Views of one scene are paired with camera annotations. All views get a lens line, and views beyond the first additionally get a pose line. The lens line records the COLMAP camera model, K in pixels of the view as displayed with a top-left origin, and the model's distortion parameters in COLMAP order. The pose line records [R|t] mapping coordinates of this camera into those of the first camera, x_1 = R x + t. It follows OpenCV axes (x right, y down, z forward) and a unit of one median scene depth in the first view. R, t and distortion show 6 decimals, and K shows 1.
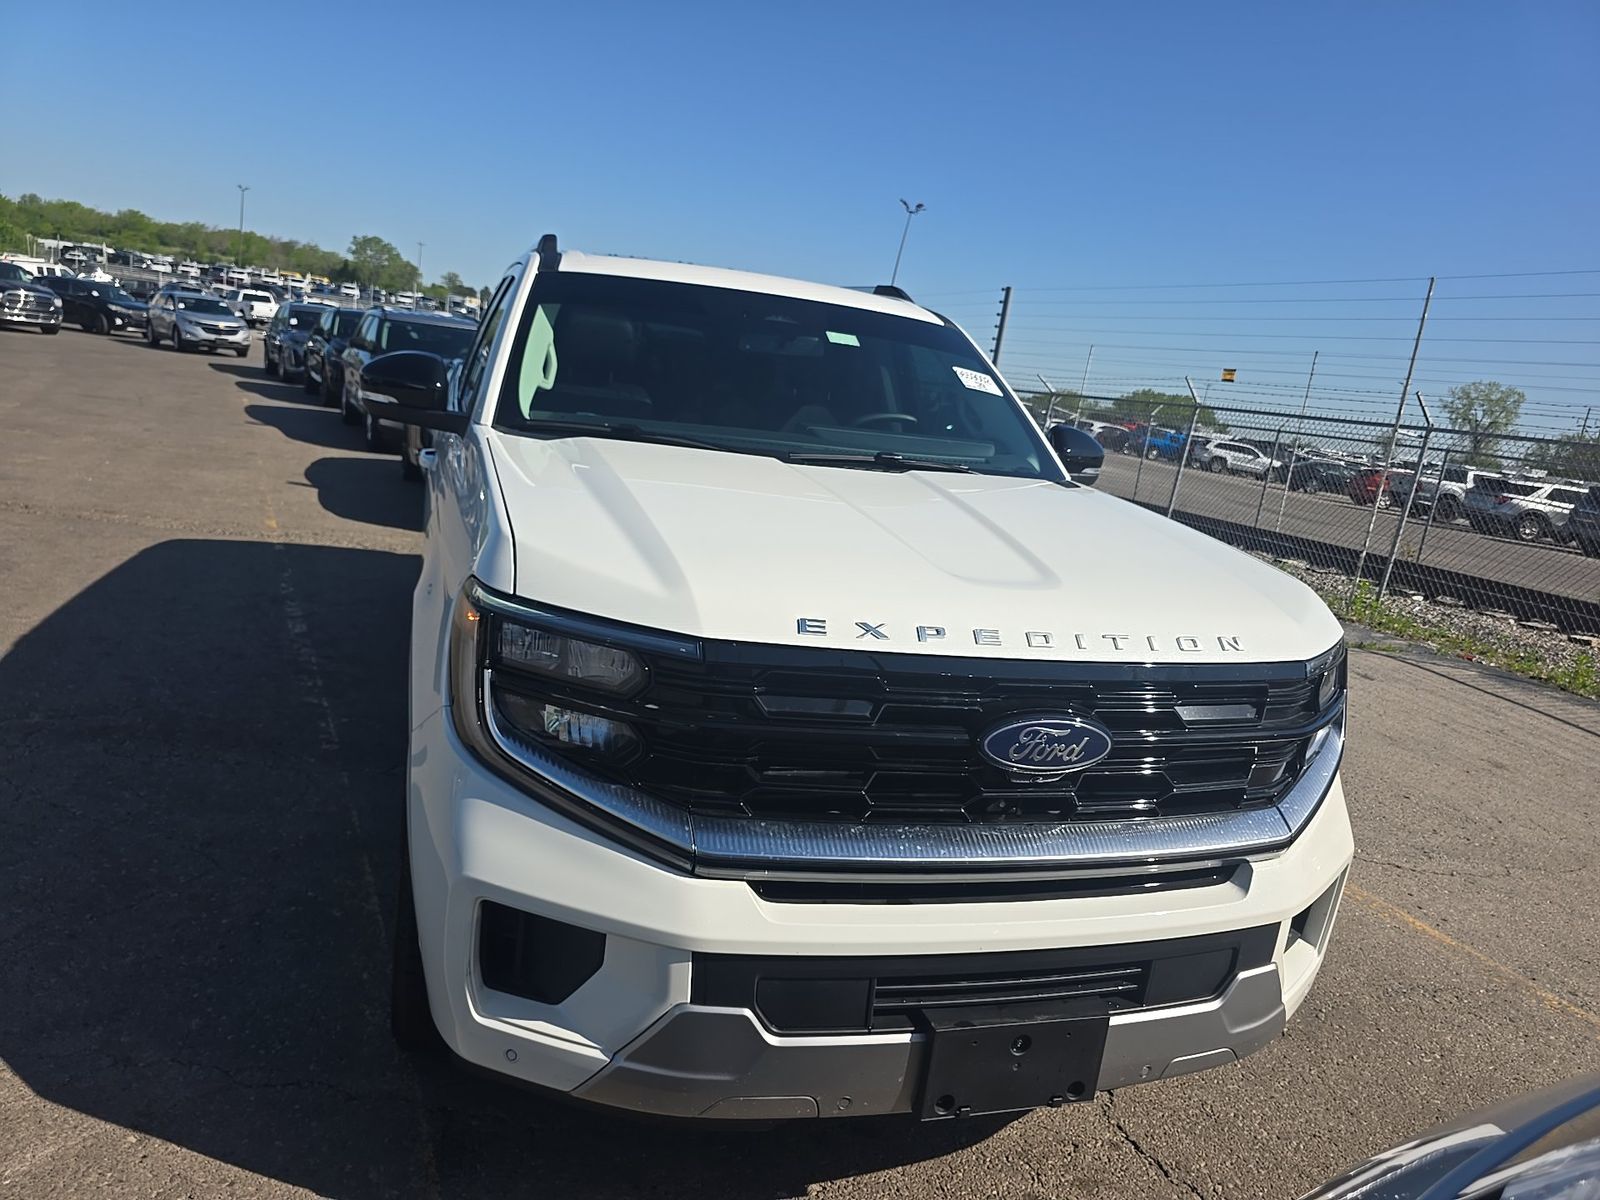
lens RADIAL K [[1076.4, 0, 788.6], [0, 1076.4, 592.6], [0, 0, 1]] dist [0.035944, -0.024151]
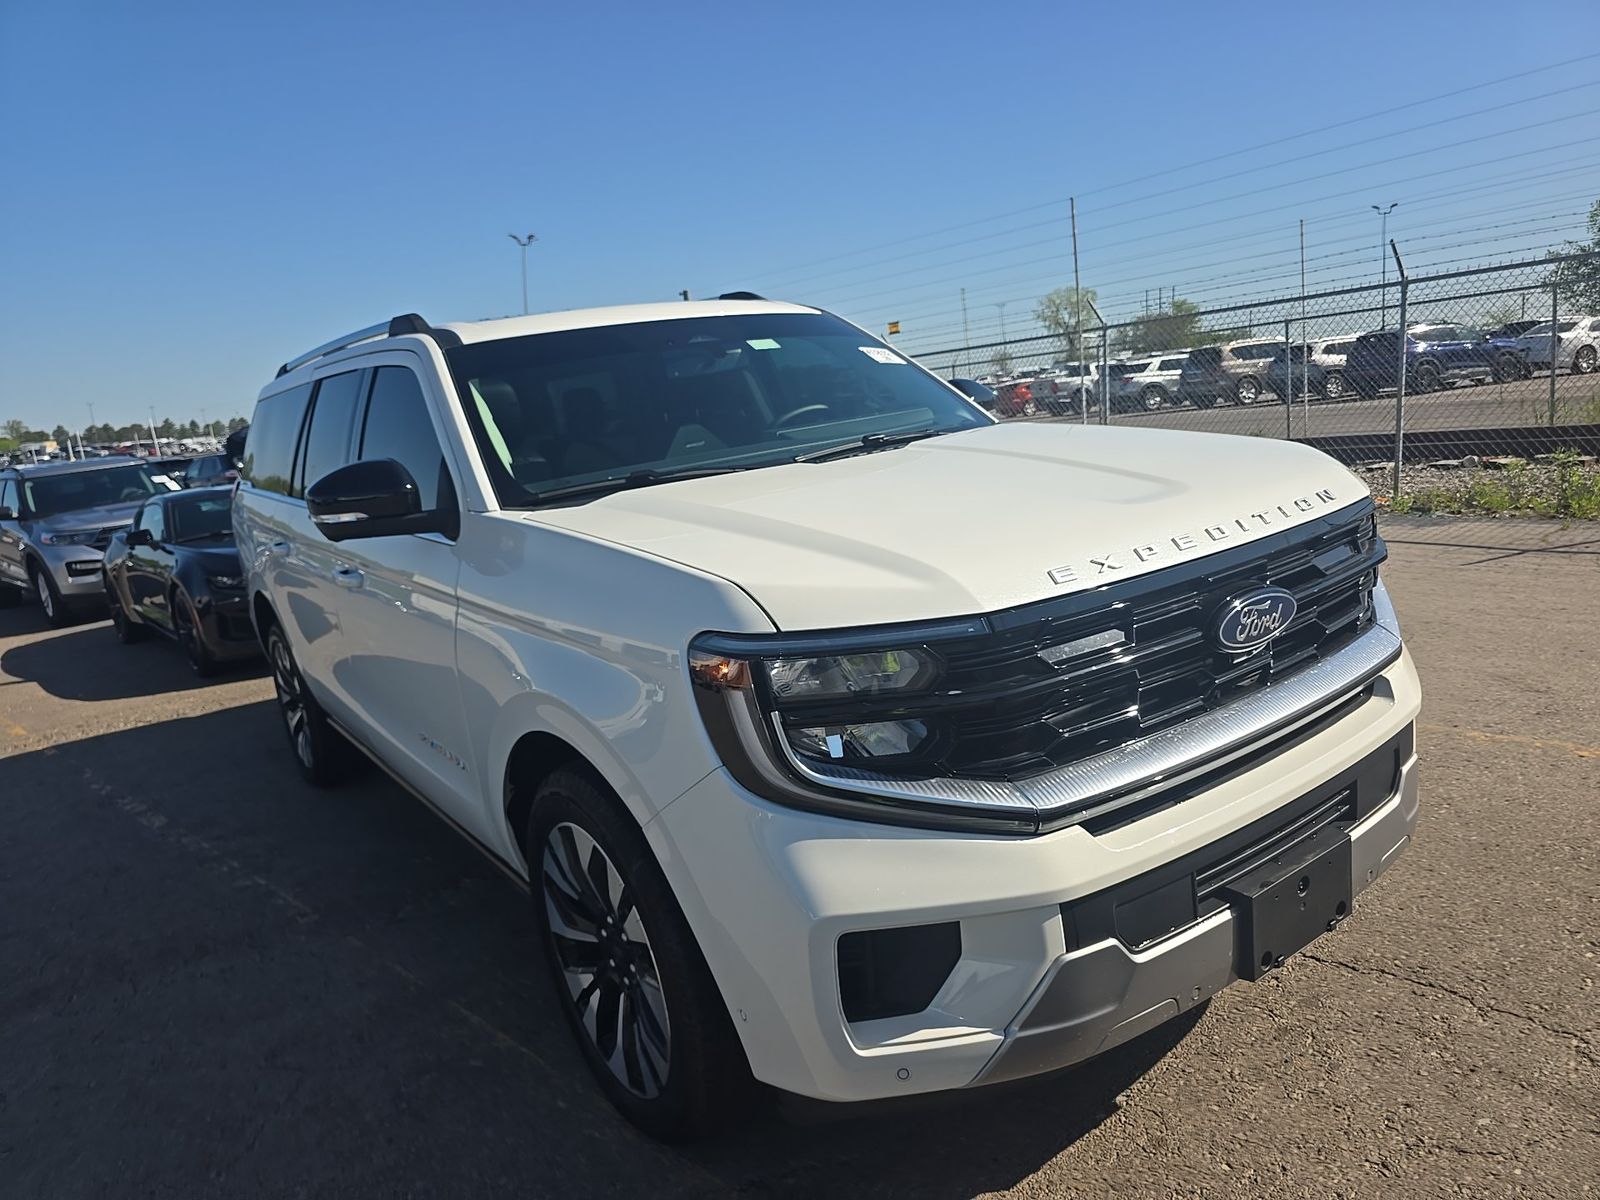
lens RADIAL K [[1076.4, 0, 771.3], [0, 1076.4, 602.1], [0, 0, 1]] dist [0.035944, -0.024151]
pose [[0.923836, -0.289385, 0.250566, -0.271483], [0.291673, 0.956084, 0.028810, -0.029725], [-0.247899, 0.046467, 0.967671, 0.023447]]
